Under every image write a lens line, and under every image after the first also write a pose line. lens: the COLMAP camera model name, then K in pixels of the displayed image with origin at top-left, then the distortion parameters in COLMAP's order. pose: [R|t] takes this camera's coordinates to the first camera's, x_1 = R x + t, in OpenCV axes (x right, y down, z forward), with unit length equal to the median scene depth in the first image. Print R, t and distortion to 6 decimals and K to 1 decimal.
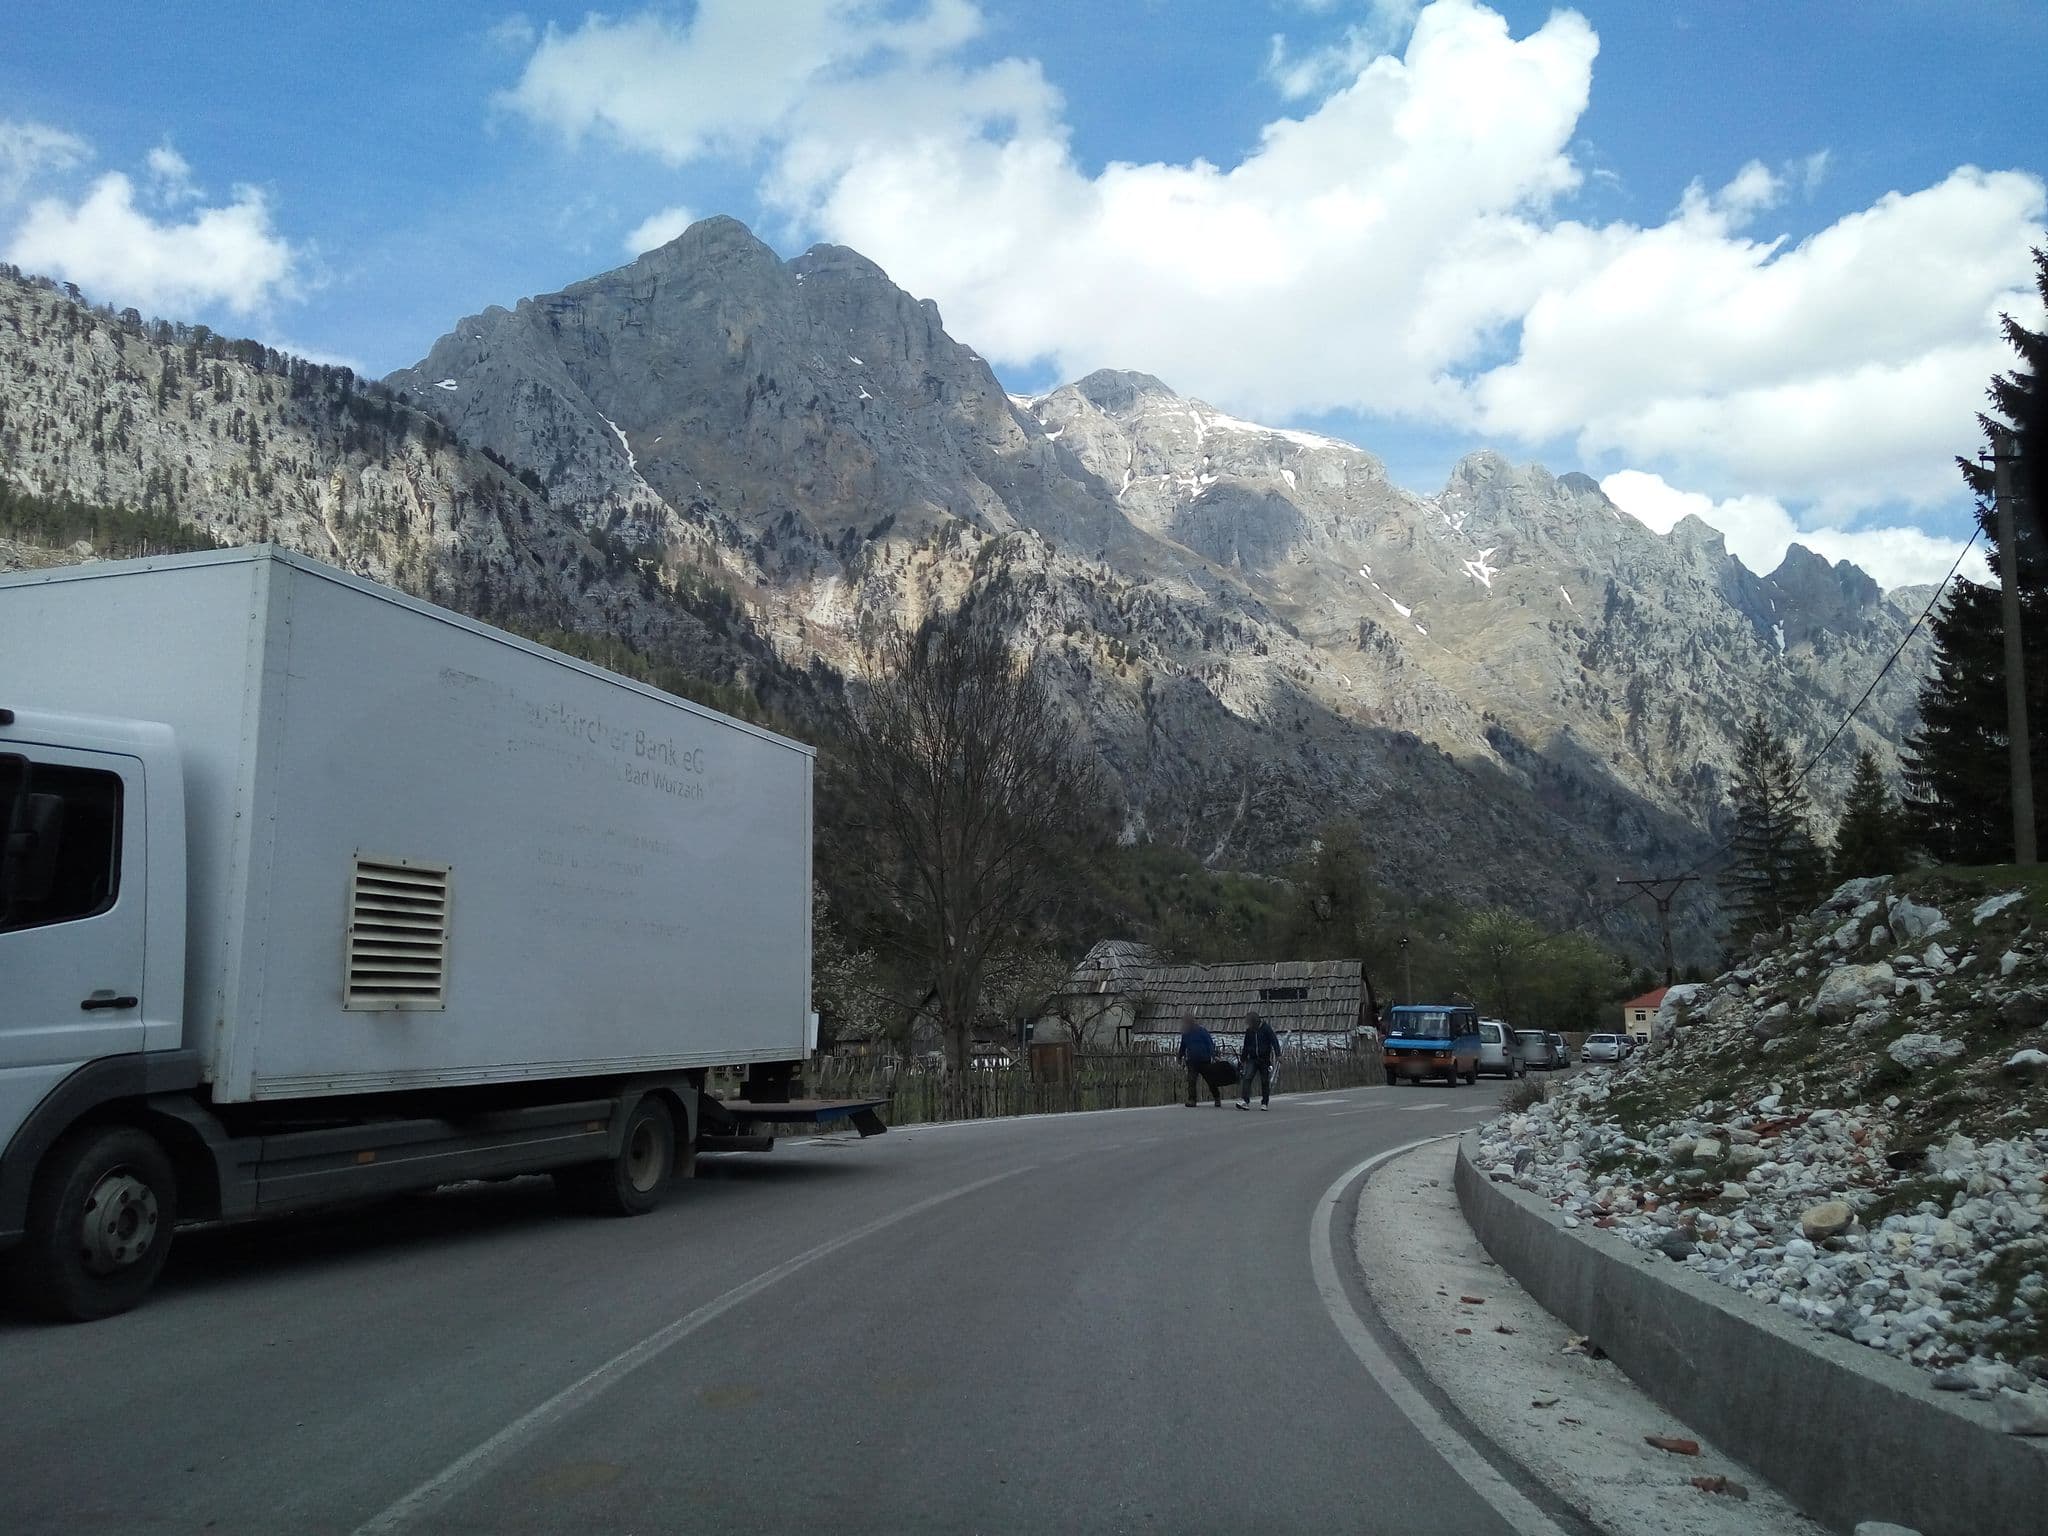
lens RADIAL K [[1641.3, 0, 1018.5], [0, 1641.3, 745.9], [0, 0, 1]] dist [0.108410, -0.160523]
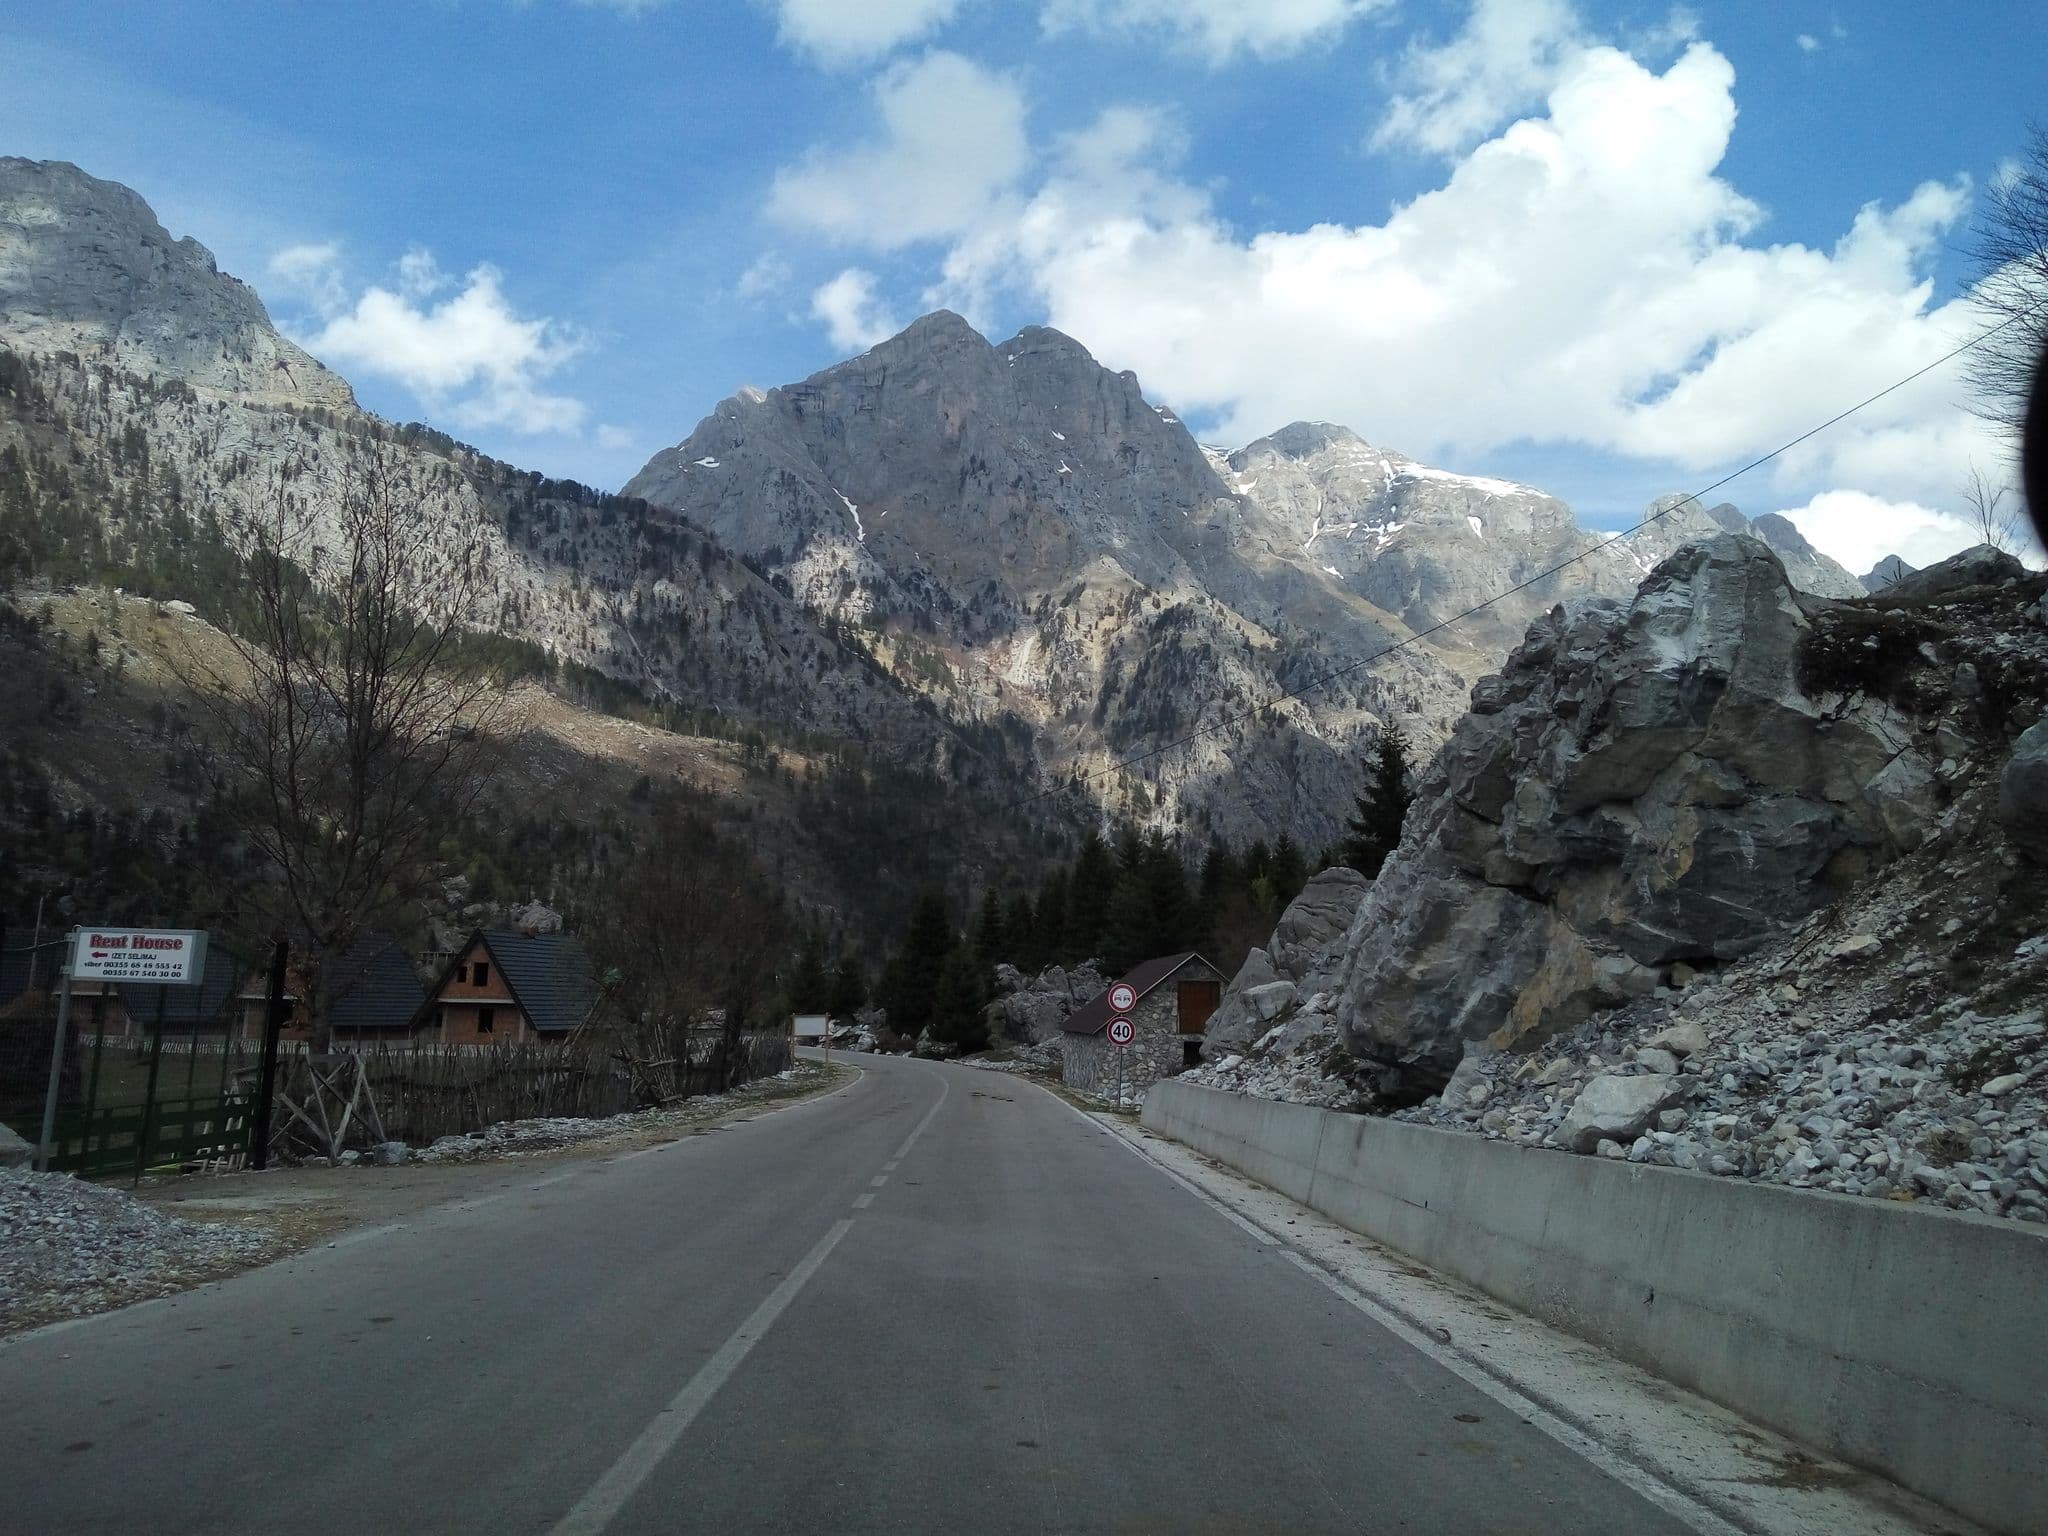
lens RADIAL K [[1641.3, 0, 1018.5], [0, 1641.3, 745.9], [0, 0, 1]] dist [0.108410, -0.160523]
pose [[0.990958, 0.014450, -0.133389, 0.033103], [-0.015071, 0.999880, -0.003646, -0.024506], [0.133320, 0.005623, 0.991057, -0.133255]]
